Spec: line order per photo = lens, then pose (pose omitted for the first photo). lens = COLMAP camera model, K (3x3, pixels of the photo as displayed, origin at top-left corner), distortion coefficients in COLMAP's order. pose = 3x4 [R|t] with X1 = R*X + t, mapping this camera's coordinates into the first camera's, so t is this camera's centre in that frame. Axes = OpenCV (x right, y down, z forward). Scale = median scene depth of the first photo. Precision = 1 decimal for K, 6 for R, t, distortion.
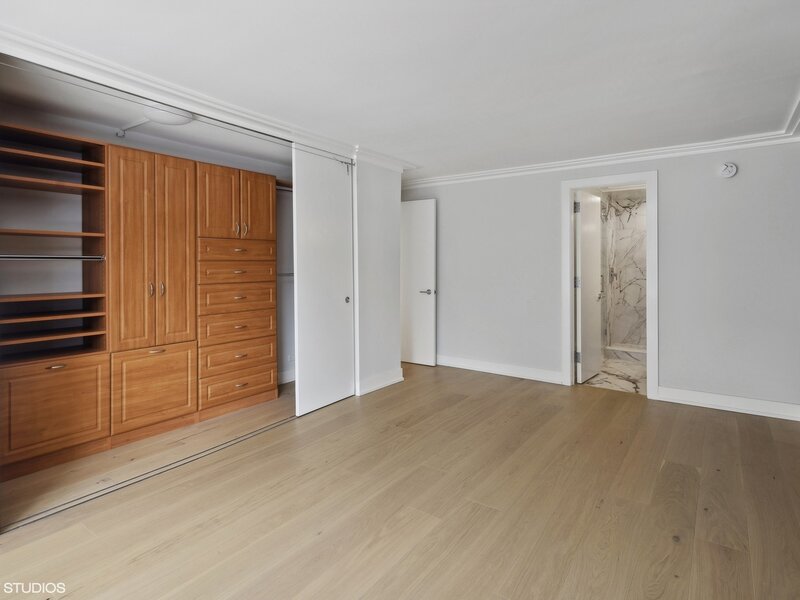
lens RADIAL K [[450.0, 0, 400.8], [0, 450.0, 266.3], [0, 0, 1]] dist [0.003300, -0.000469]
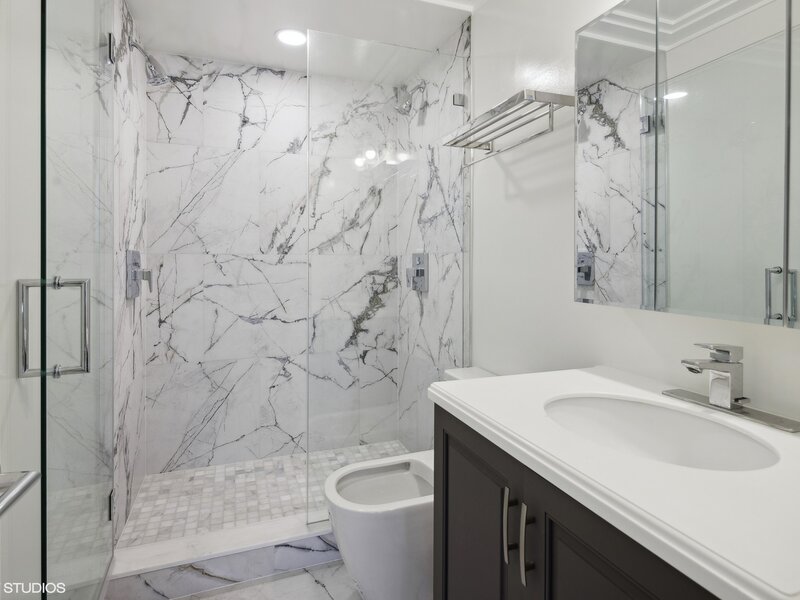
lens RADIAL K [[450.0, 0, 394.0], [0, 450.0, 266.3], [0, 0, 1]] dist [0.003300, -0.000469]
pose [[0.574432, 0.000842, 0.818552, 0.313275], [0.000189, 0.999999, -0.001161, 0.013566], [-0.818552, 0.000821, 0.574432, 0.665713]]
